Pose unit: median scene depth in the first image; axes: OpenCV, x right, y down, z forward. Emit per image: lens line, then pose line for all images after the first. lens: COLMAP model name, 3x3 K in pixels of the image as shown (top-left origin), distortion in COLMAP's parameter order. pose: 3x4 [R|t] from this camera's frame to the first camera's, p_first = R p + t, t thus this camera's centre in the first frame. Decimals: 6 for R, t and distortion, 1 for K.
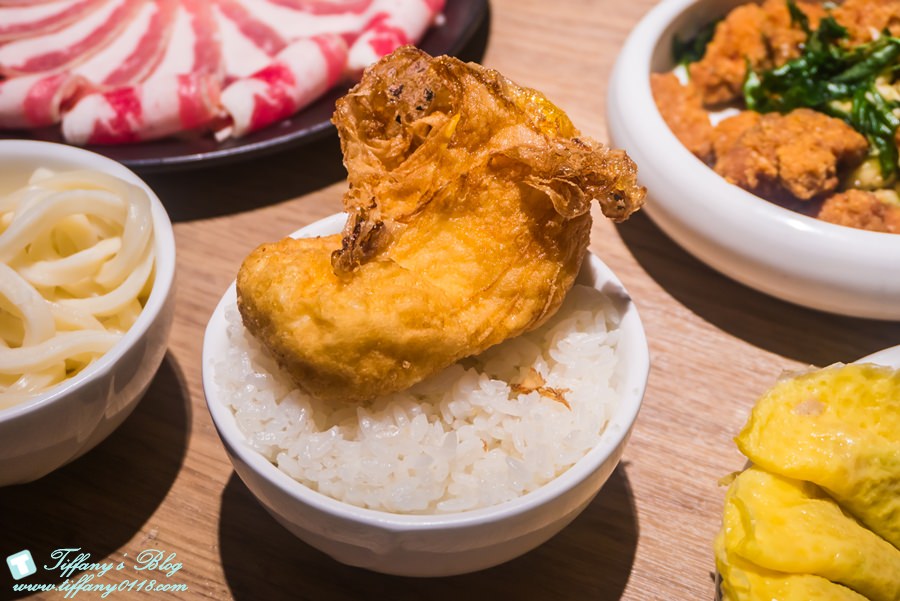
lens RADIAL K [[1352.7, 0, 451.1], [0, 1352.7, 303.0], [0, 0, 1]] dist [0.013073, 0.000000]
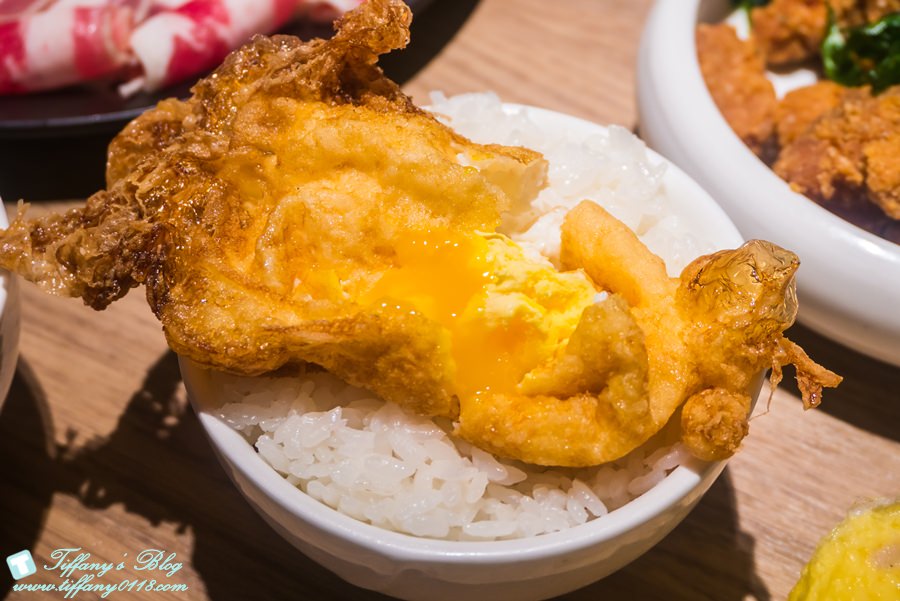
lens RADIAL K [[1352.7, 0, 448.8], [0, 1352.7, 297.4], [0, 0, 1]] dist [0.013073, 0.000000]
pose [[0.998298, 0.038520, -0.043794, 0.051310], [-0.034979, 0.996267, 0.078922, -0.077158], [0.046670, -0.077256, 0.995918, 0.249137]]
